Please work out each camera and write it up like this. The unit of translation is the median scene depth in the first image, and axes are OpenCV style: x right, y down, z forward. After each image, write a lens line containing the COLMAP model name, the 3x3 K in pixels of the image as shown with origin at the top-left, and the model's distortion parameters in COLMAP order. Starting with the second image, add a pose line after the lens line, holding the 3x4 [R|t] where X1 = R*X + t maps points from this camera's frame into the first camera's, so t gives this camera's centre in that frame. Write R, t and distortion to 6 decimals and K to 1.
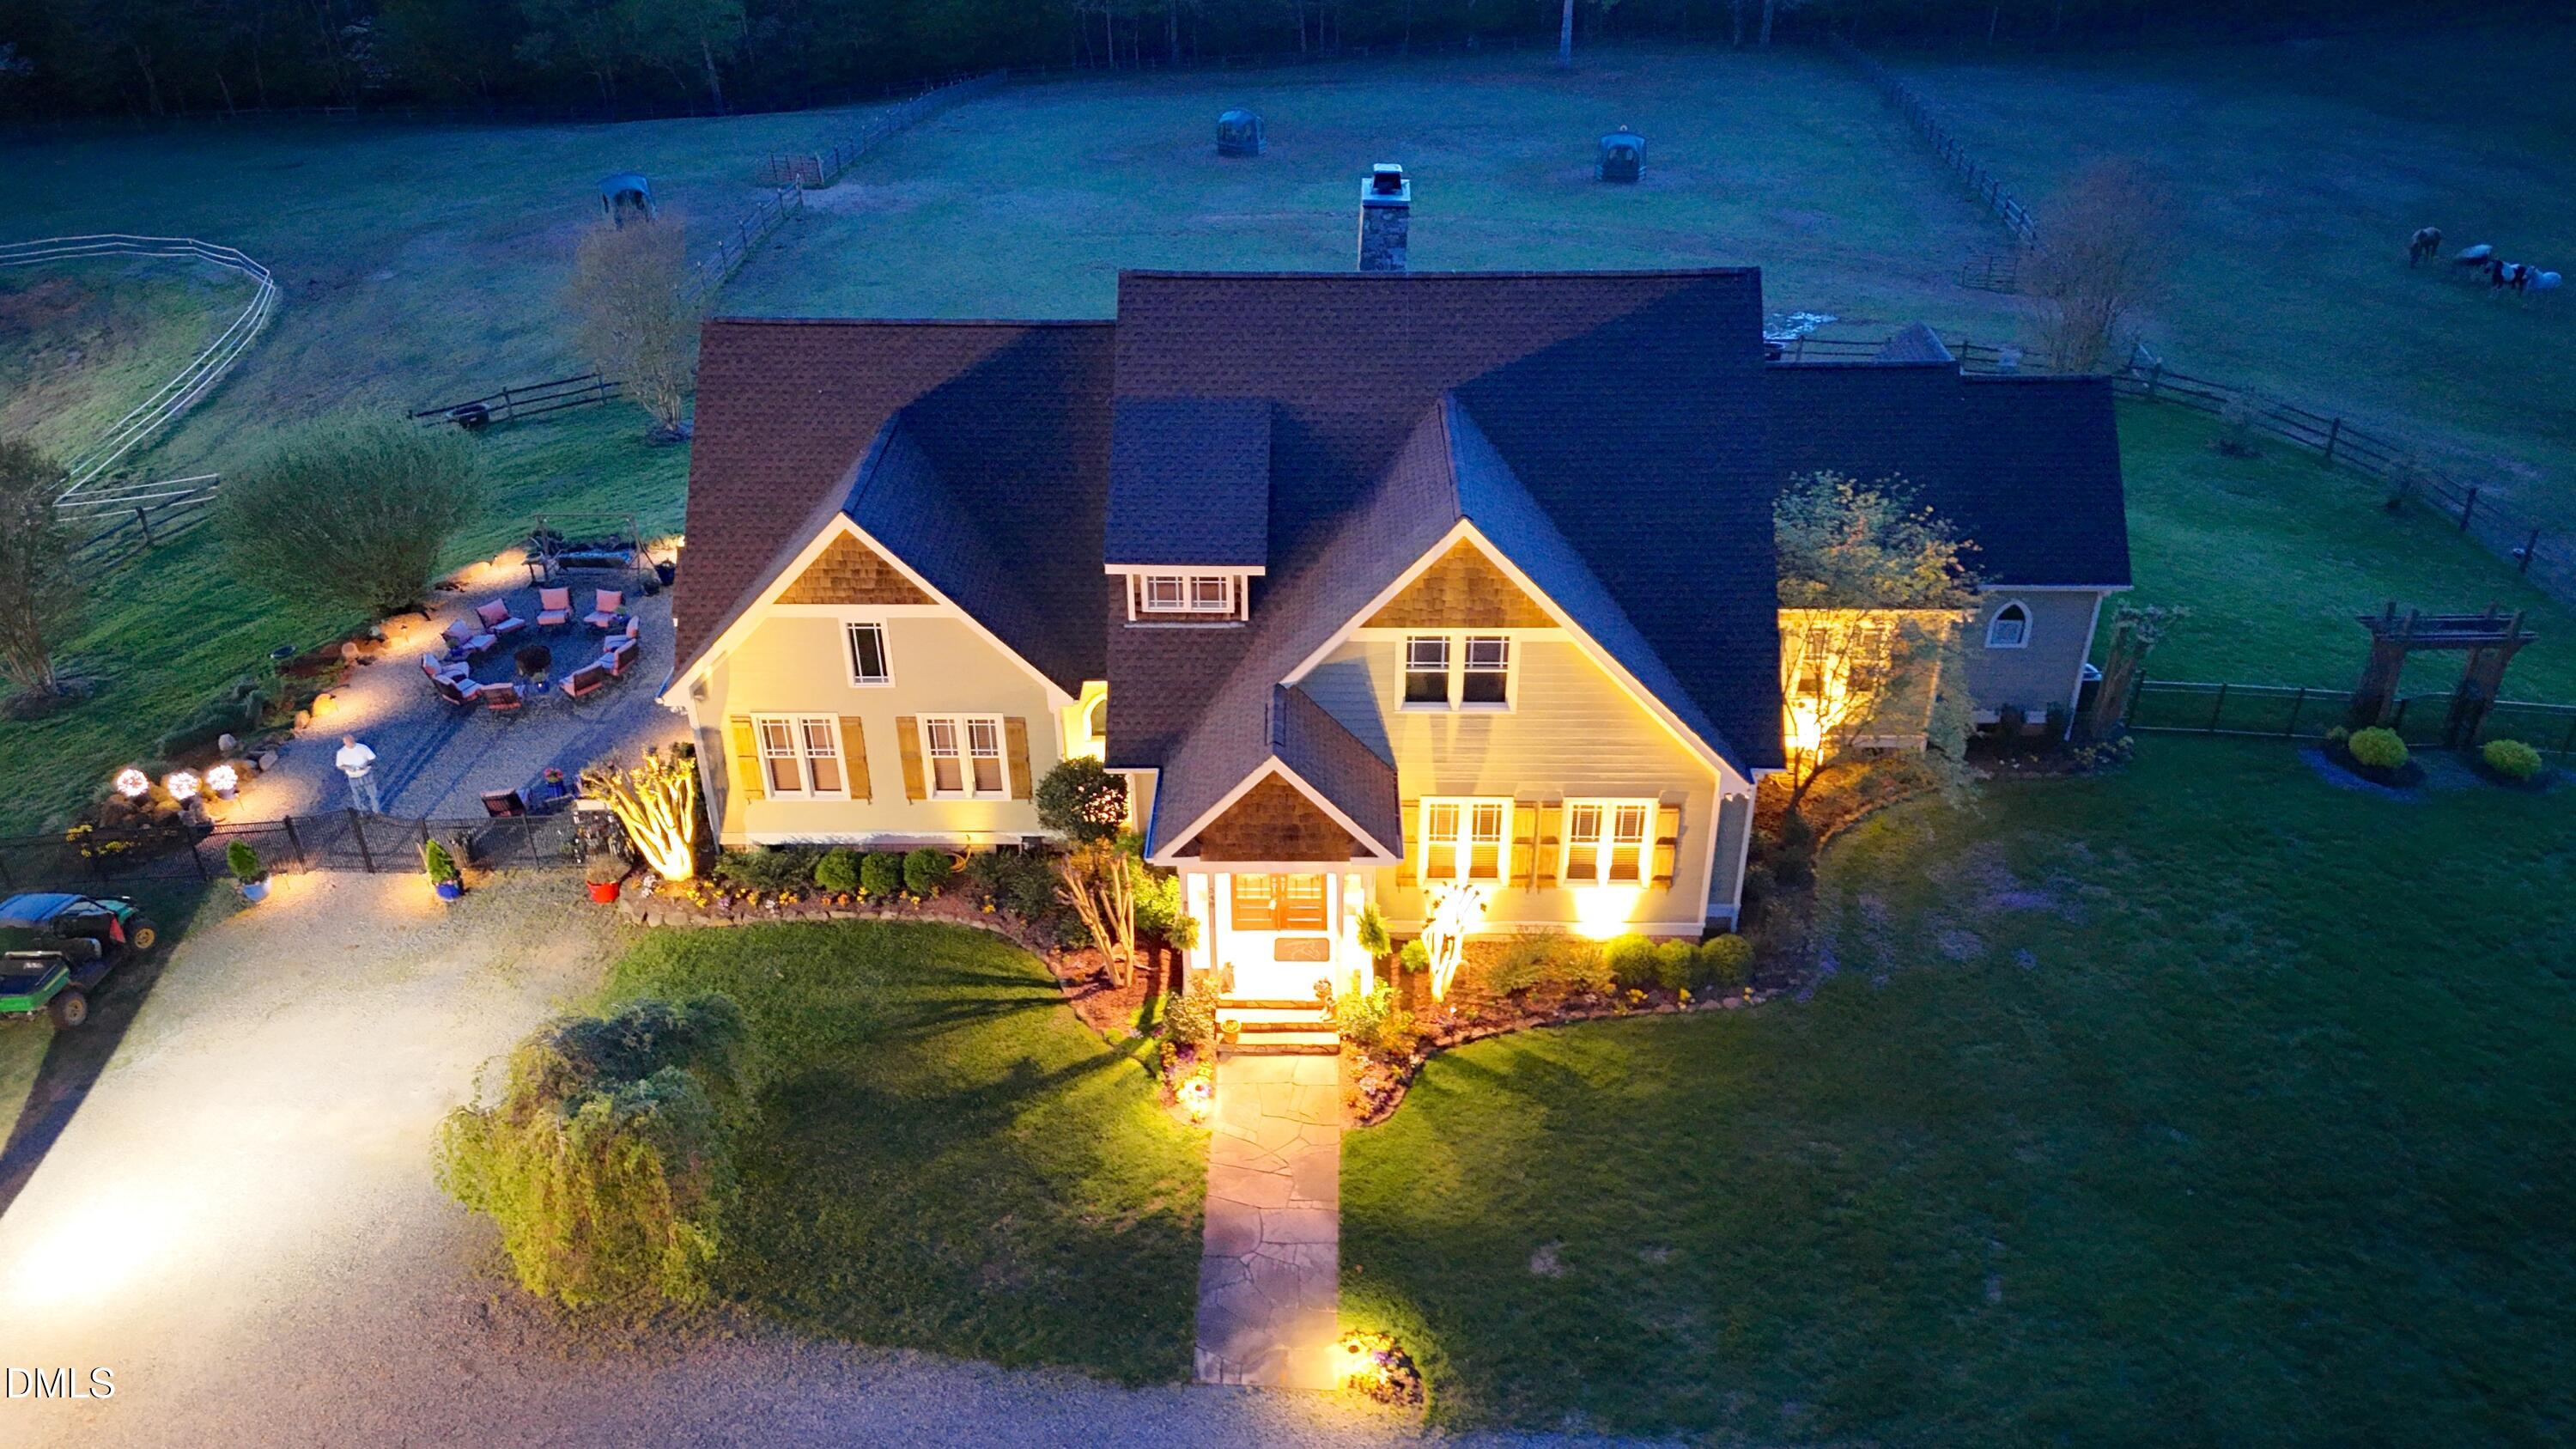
lens RADIAL K [[1803.6, 0, 1290.3], [0, 1803.6, 724.5], [0, 0, 1]] dist [0.035091, 0.001041]
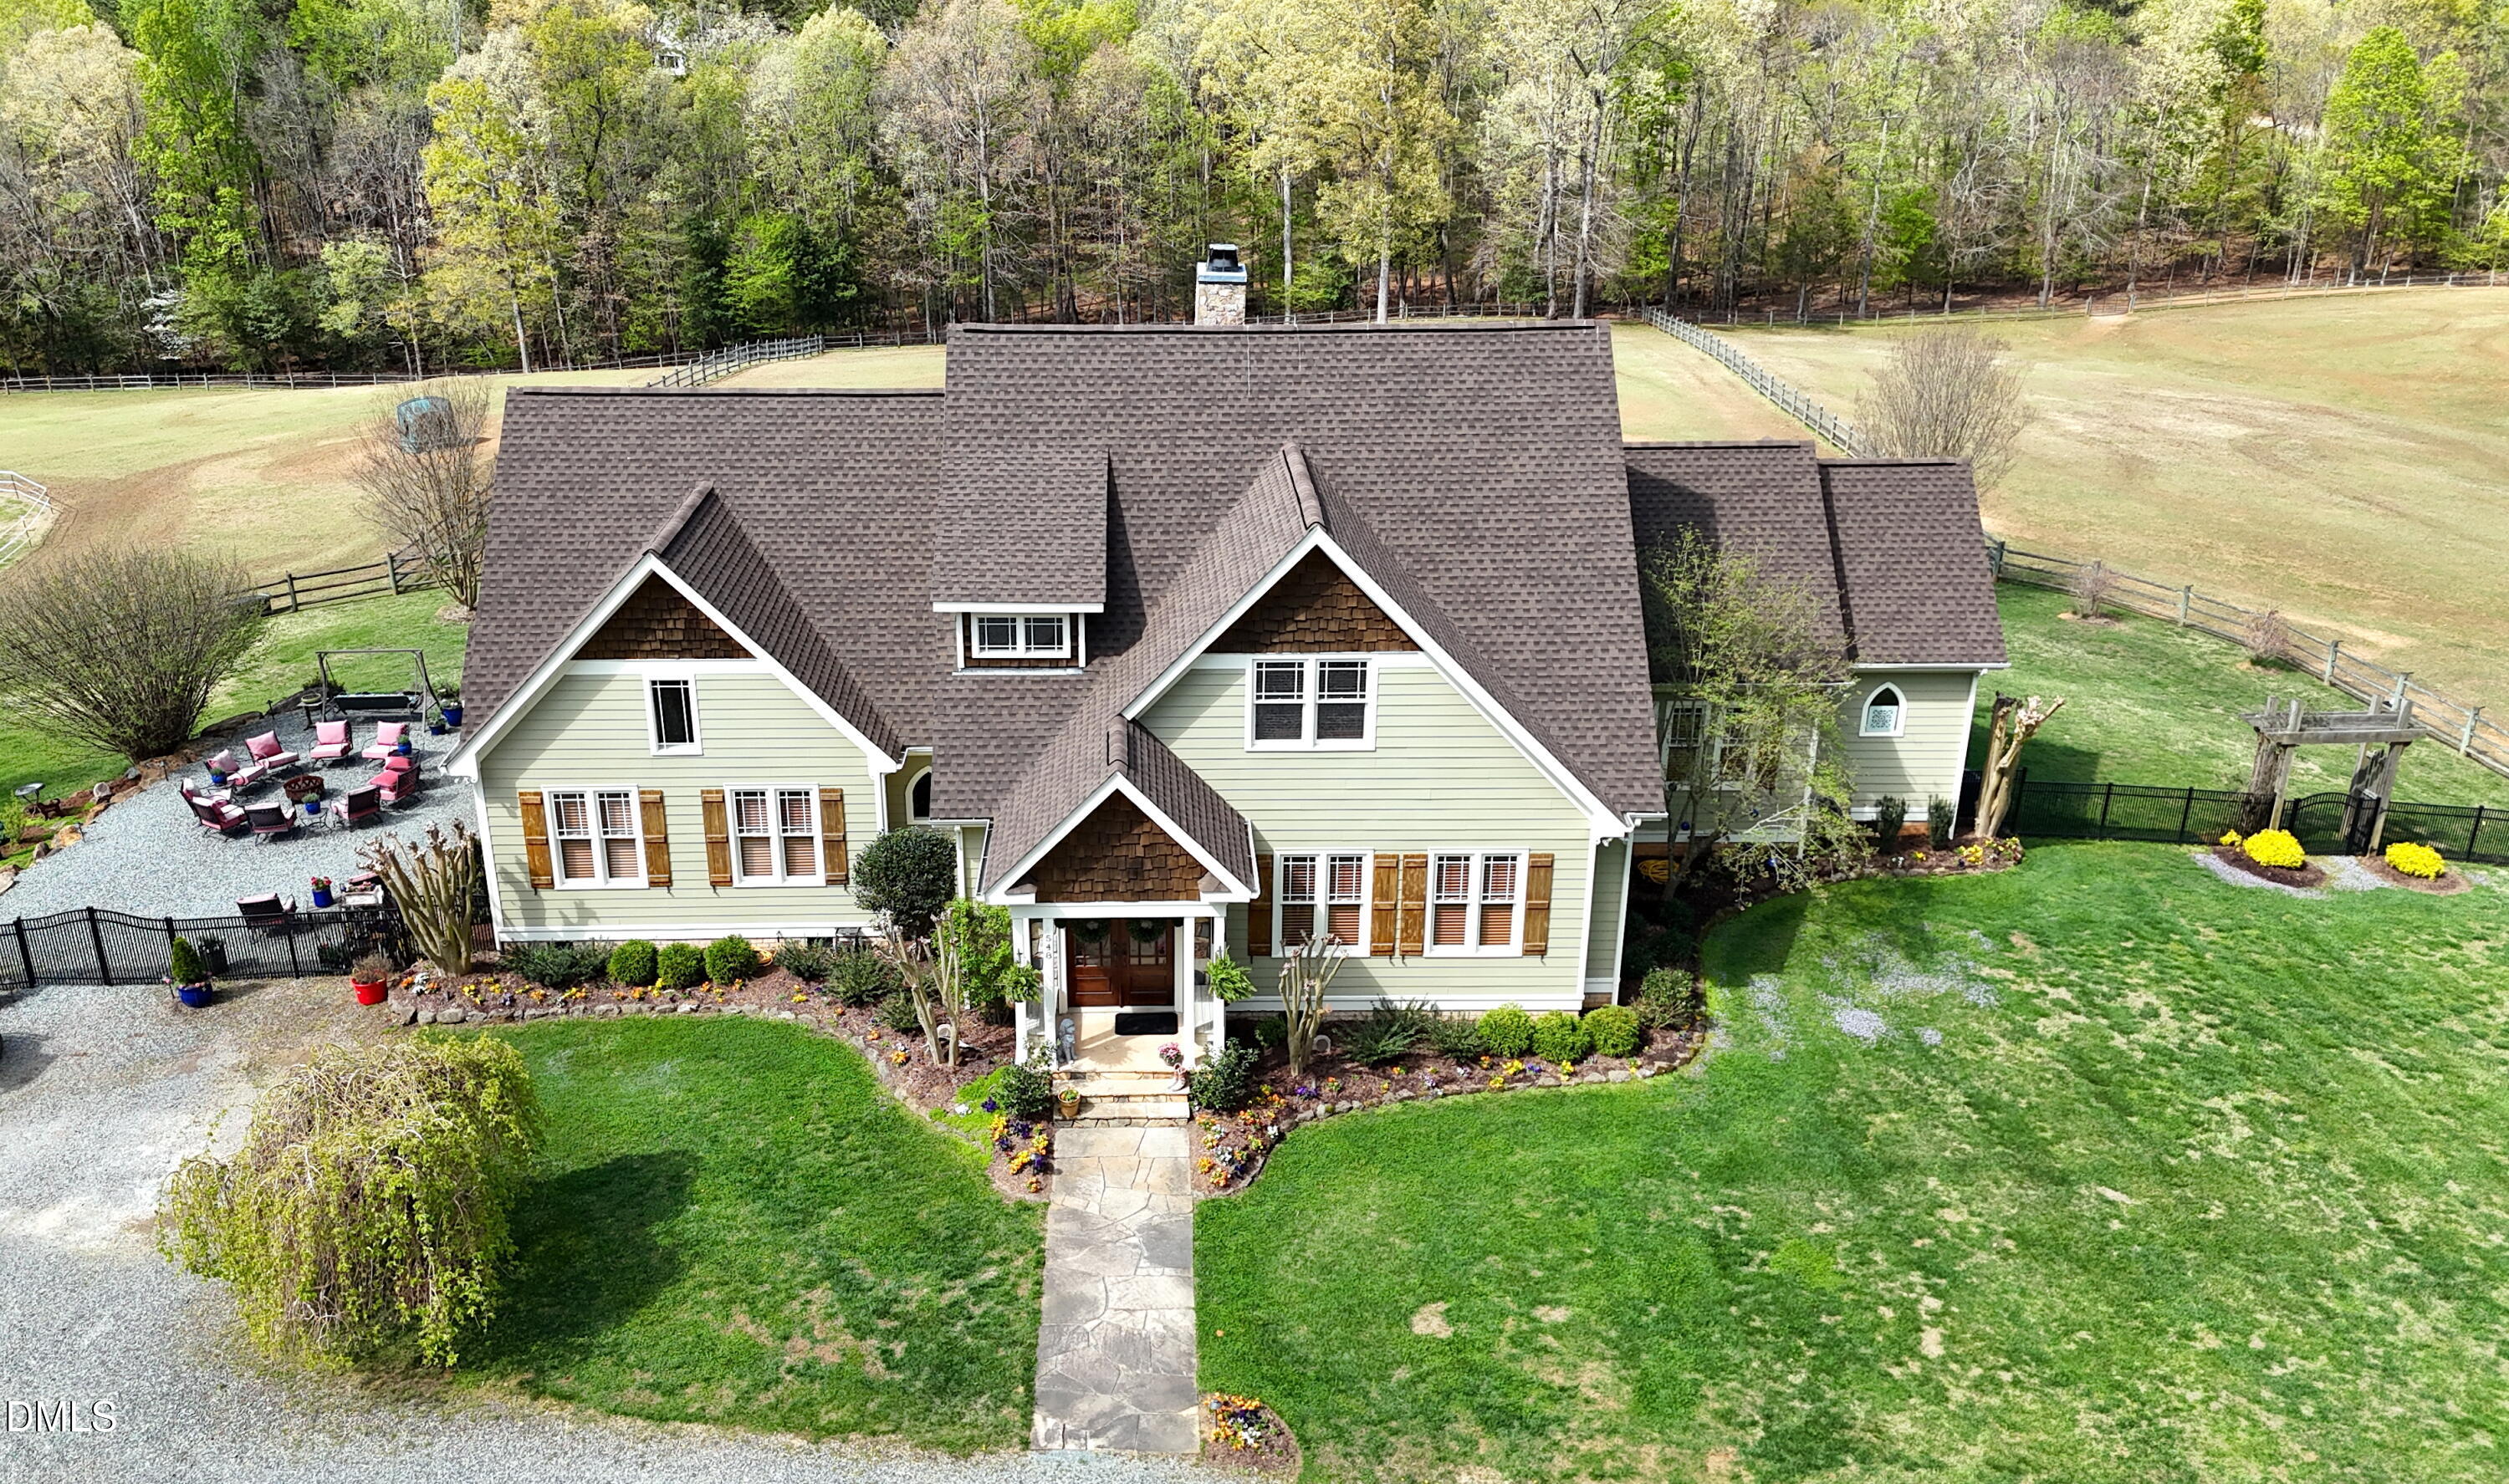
lens RADIAL K [[1891.0, 0, 1166.7], [0, 1891.0, 727.8], [0, 0, 1]] dist [0.029629, 0.001861]
pose [[0.999513, -0.005187, 0.030757, -0.011447], [0.009874, 0.987981, -0.154259, 0.125362], [-0.029588, 0.154488, 0.987552, 0.036429]]
